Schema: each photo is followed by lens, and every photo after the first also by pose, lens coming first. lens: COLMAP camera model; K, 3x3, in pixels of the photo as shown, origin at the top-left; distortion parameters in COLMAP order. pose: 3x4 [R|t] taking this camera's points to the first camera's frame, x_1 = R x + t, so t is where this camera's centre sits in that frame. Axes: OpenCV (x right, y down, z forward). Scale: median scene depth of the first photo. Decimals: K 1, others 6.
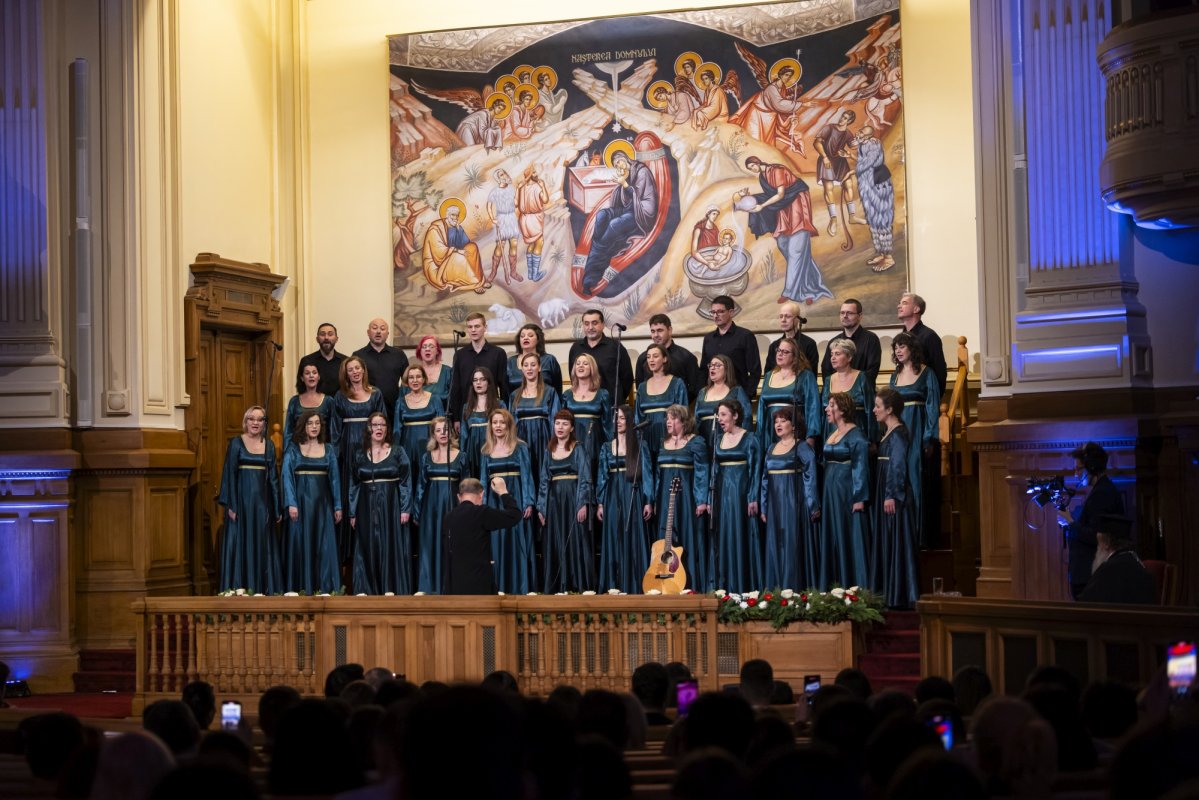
lens RADIAL K [[2362.1, 0, 599.1], [0, 2362.1, 392.9], [0, 0, 1]] dist [-0.003341, 0.000000]
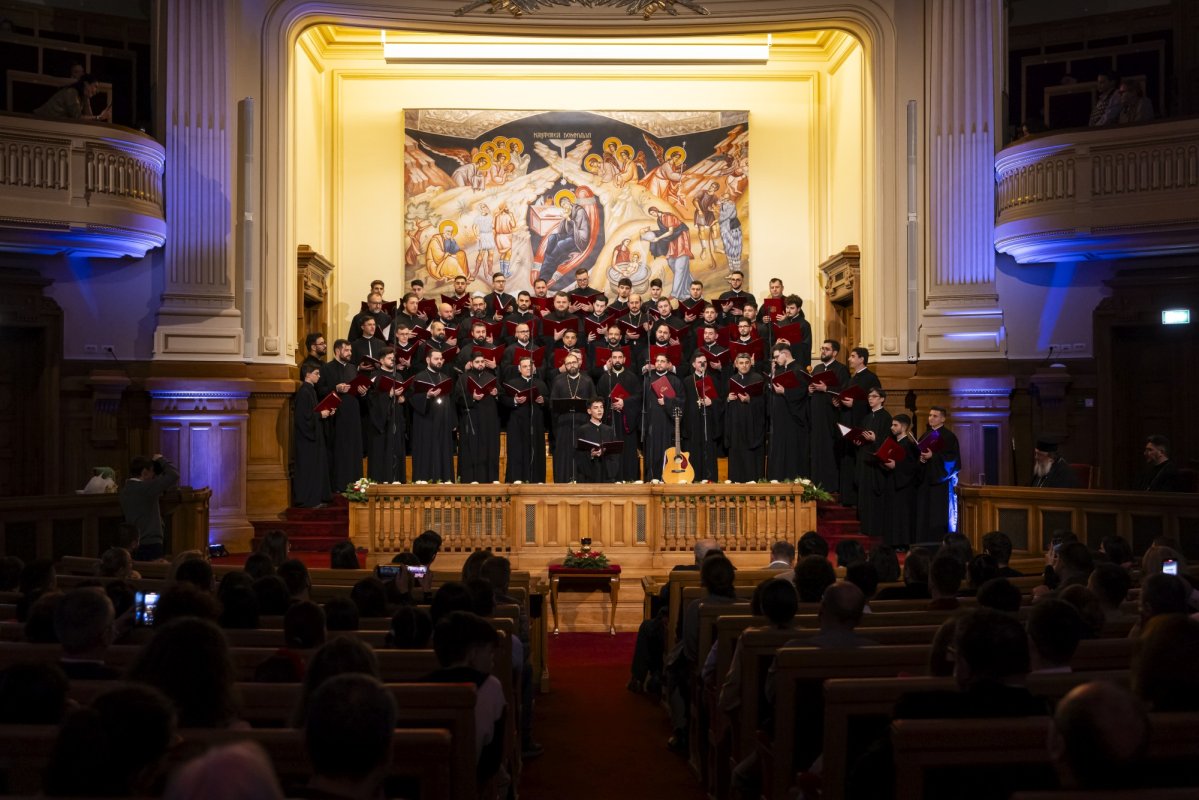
lens RADIAL K [[1303.7, 0, 600.7], [0, 1303.7, 392.1], [0, 0, 1]] dist [0.000748, 0.000000]
pose [[0.936927, 0.026410, 0.348526, -0.268106], [-0.032520, 0.999403, 0.011692, 0.015064], [-0.348009, -0.022289, 0.937226, 0.188315]]
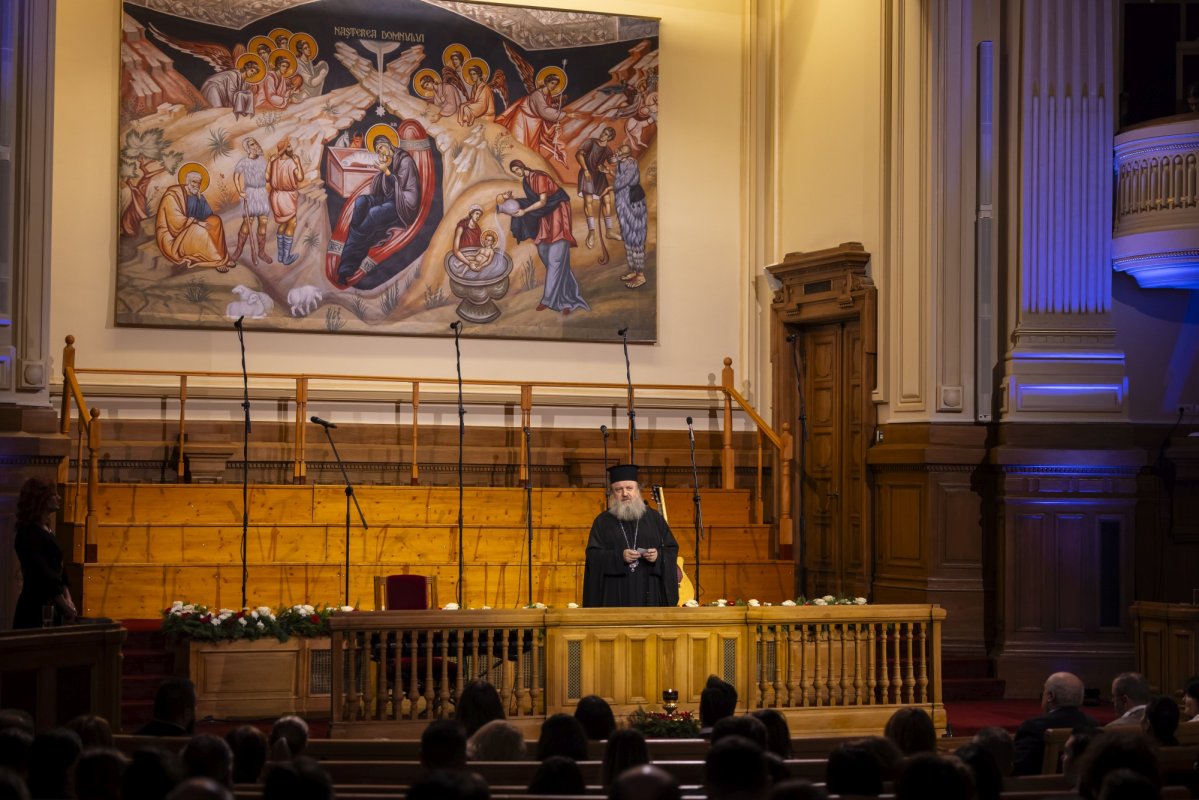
lens RADIAL K [[2362.1, 0, 590.0], [0, 2362.1, 395.4], [0, 0, 1]] dist [-0.003341, 0.000000]
pose [[0.749736, 0.051774, 0.659708, -0.555755], [-0.052216, 0.998455, -0.019016, 0.015367], [-0.659673, -0.020190, 0.751281, 0.234031]]
